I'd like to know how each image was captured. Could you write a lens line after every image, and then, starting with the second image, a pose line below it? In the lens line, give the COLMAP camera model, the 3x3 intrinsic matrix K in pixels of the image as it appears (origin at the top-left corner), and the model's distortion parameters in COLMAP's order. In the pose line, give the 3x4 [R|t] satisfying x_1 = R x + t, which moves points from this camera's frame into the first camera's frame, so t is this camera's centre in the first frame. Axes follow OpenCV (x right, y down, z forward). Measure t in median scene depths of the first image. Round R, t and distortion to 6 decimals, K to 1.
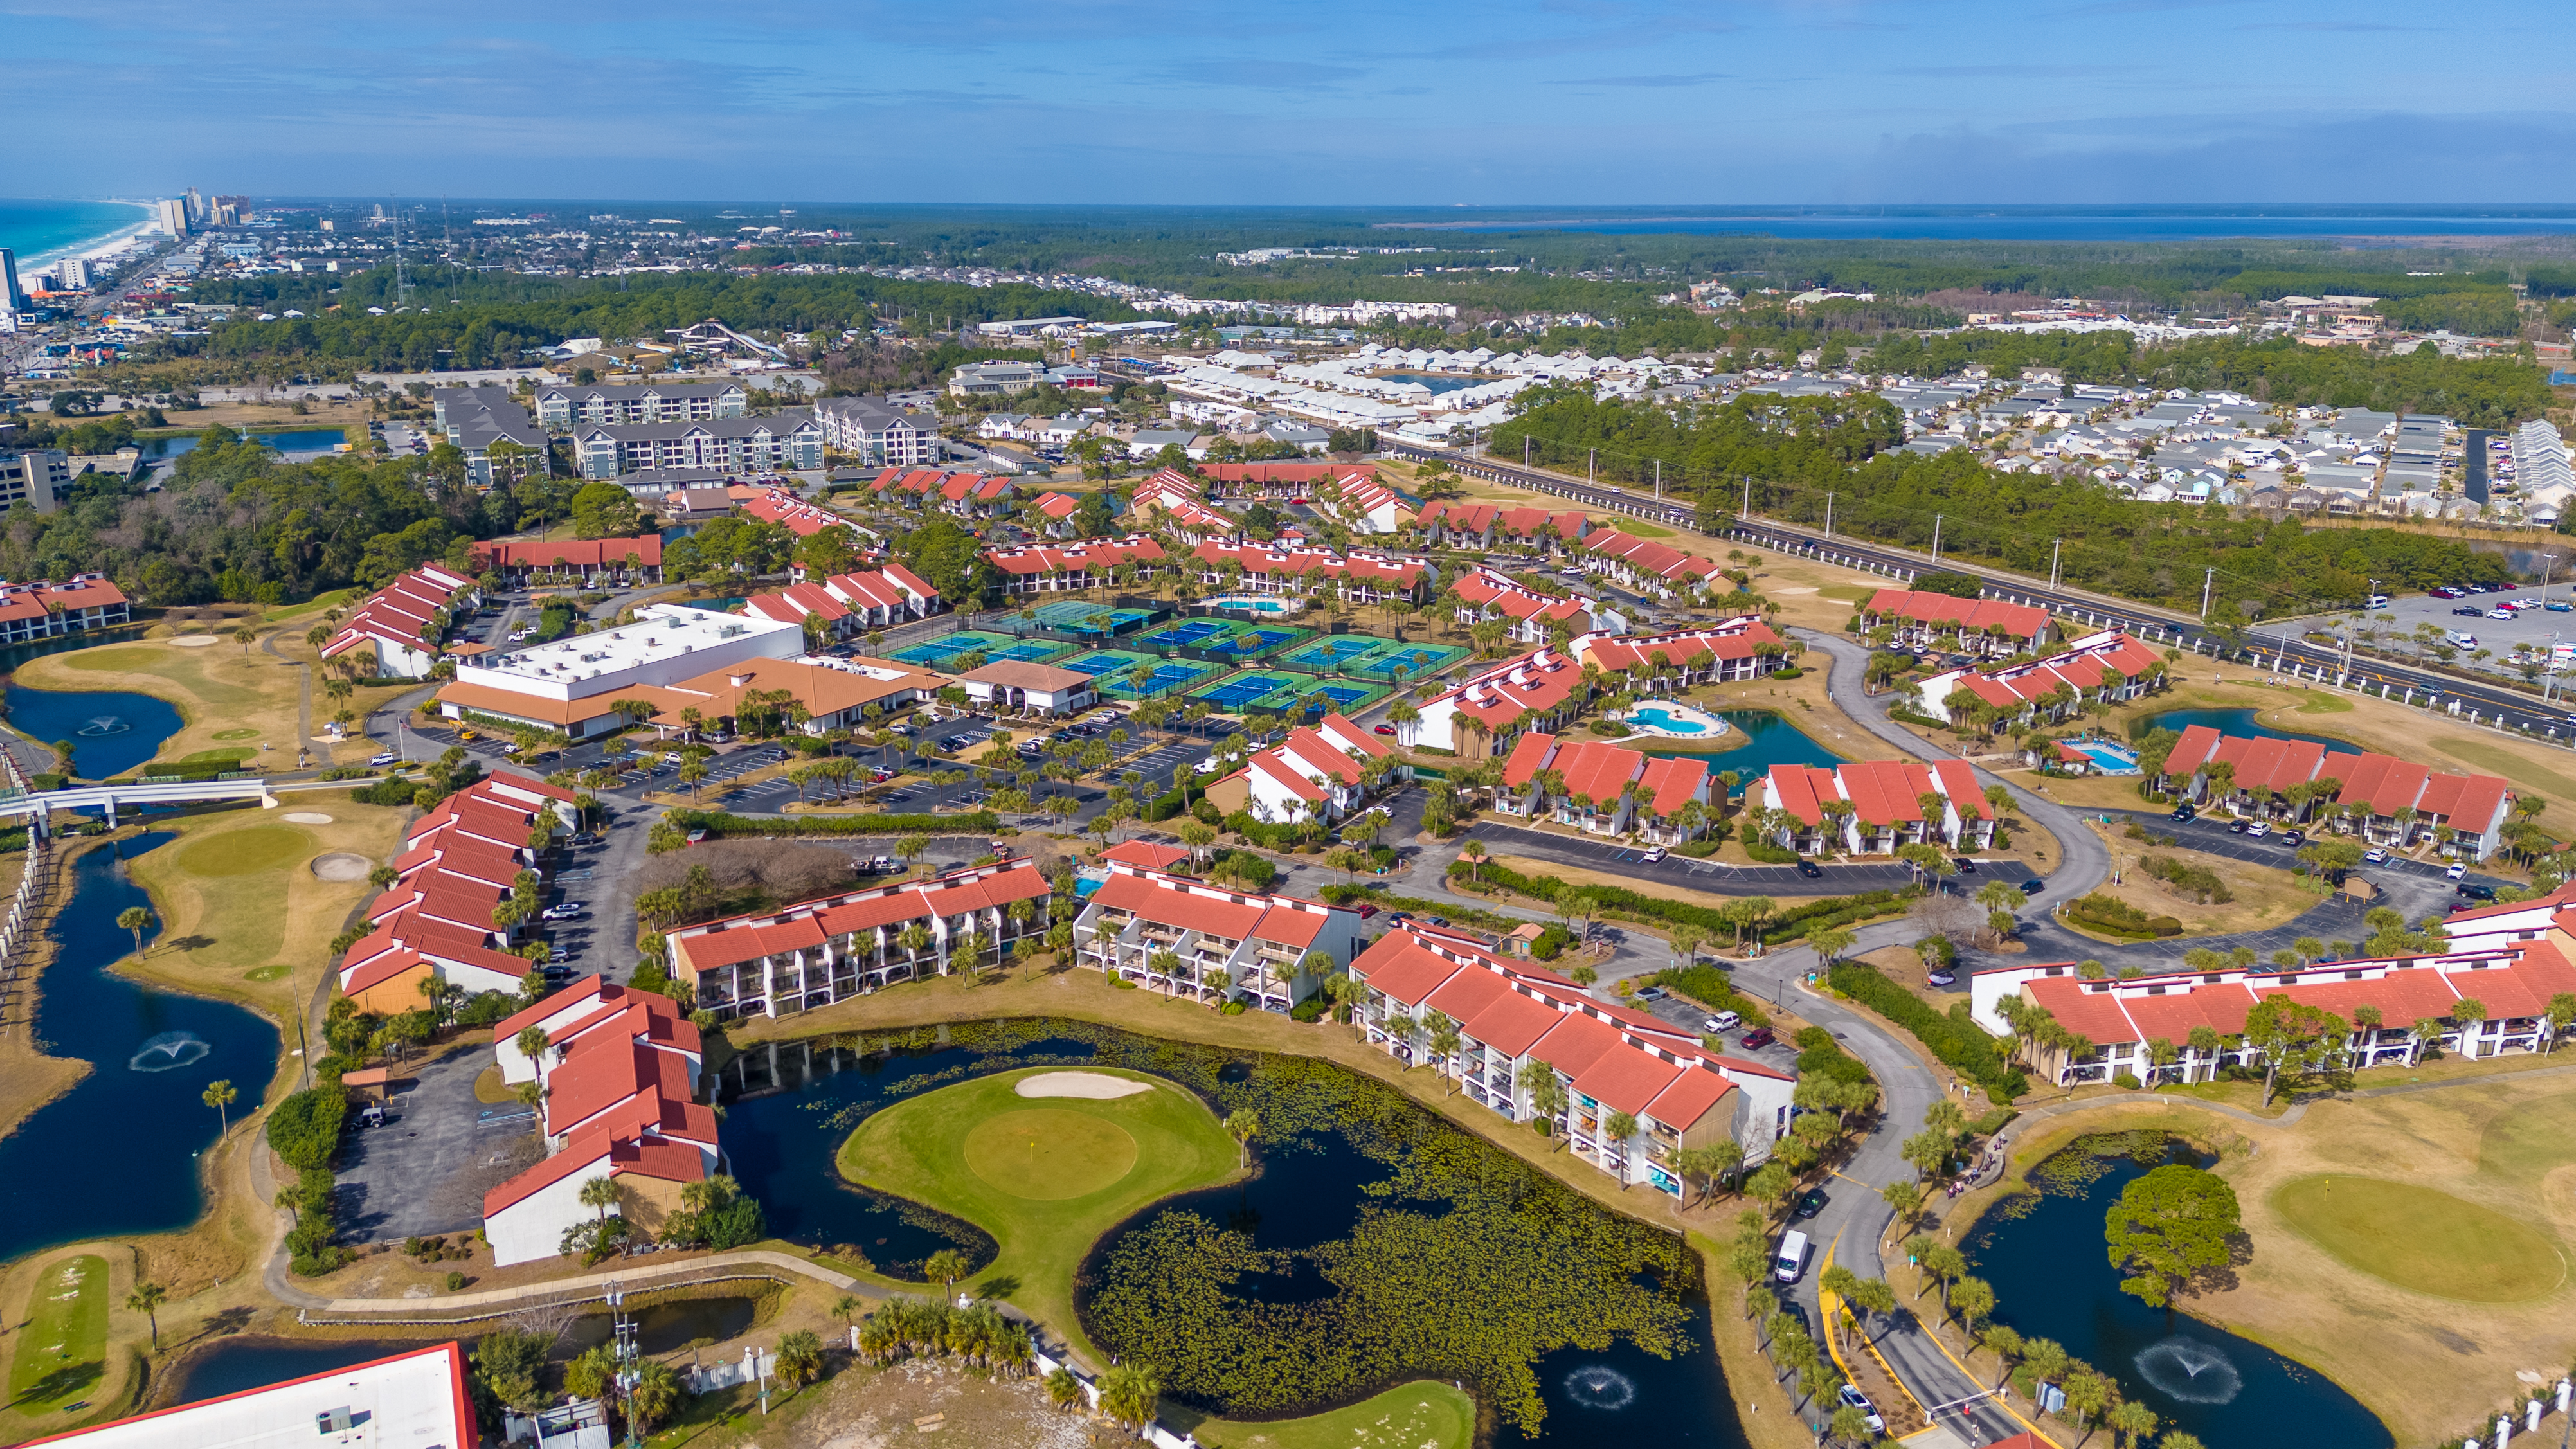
lens RADIAL K [[1888.3, 0, 1288.0], [0, 1888.3, 724.5], [0, 0, 1]] dist [0.081331, -0.088565]
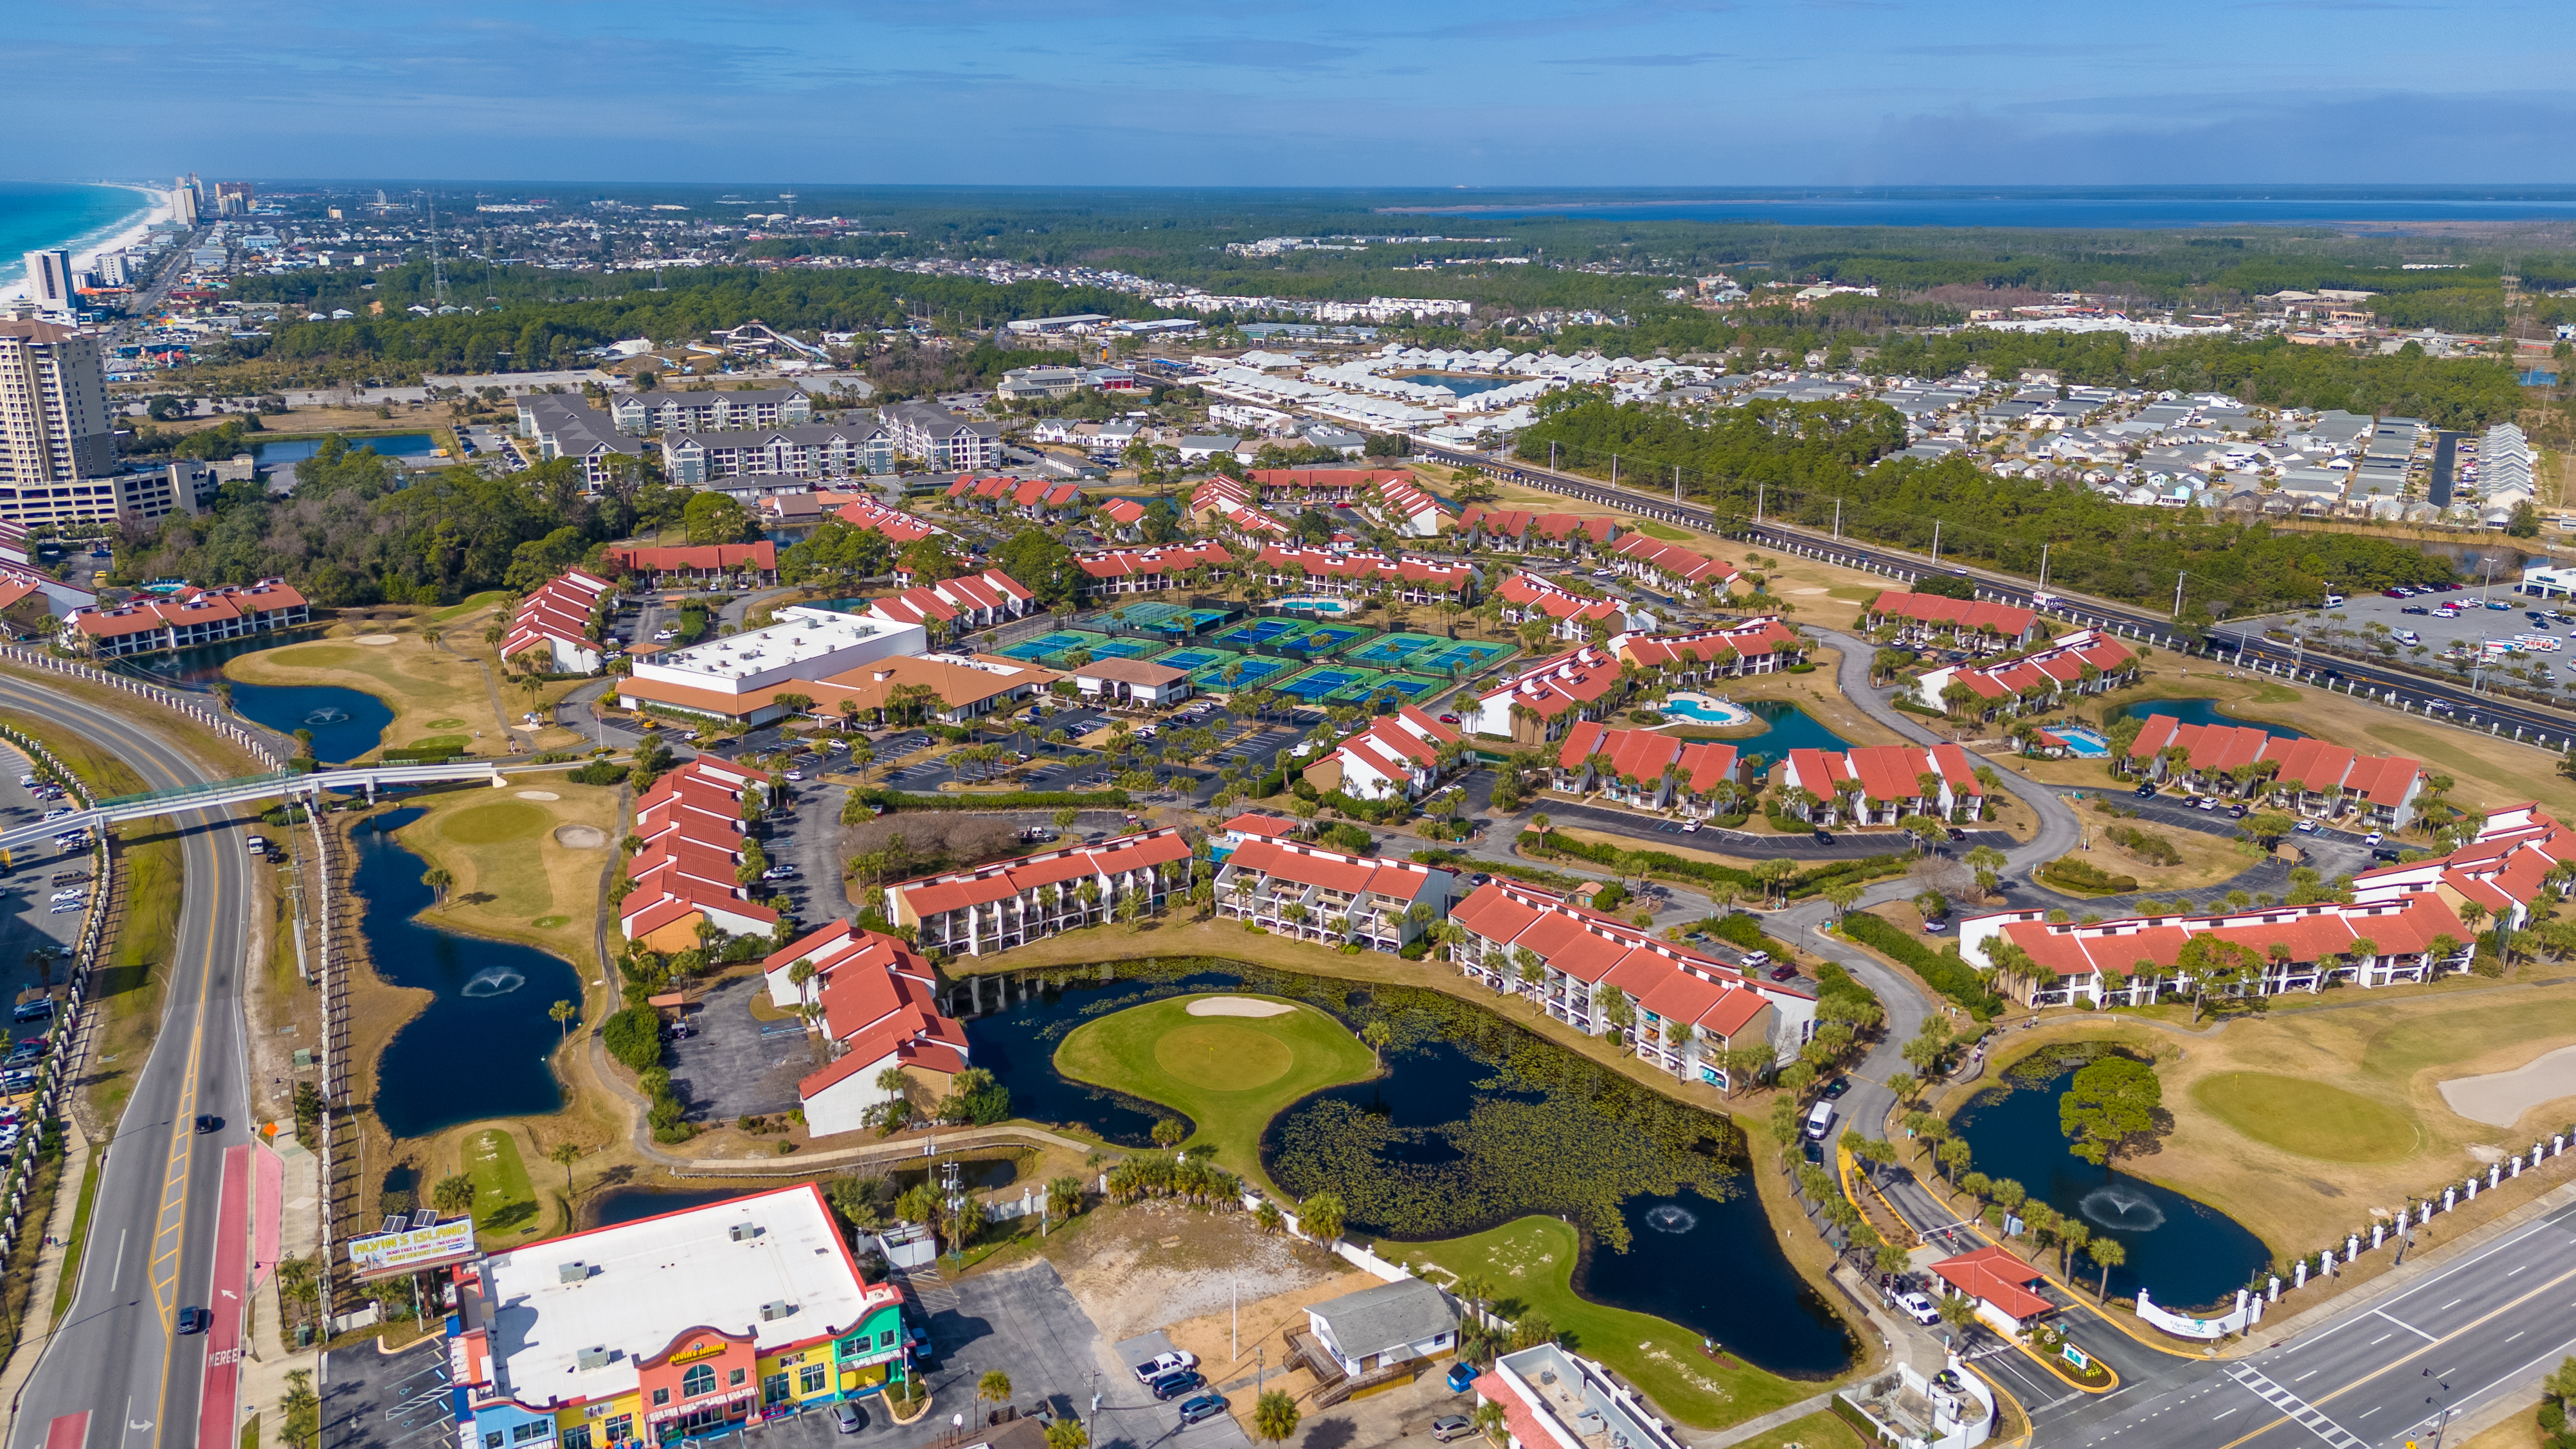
lens RADIAL K [[1888.3, 0, 1288.0], [0, 1888.3, 724.5], [0, 0, 1]] dist [0.081331, -0.088565]
pose [[0.999998, -0.000947, -0.001480, -0.042848], [0.000958, 0.999972, 0.007486, -0.002321], [0.001473, -0.007487, 0.999971, -0.135525]]
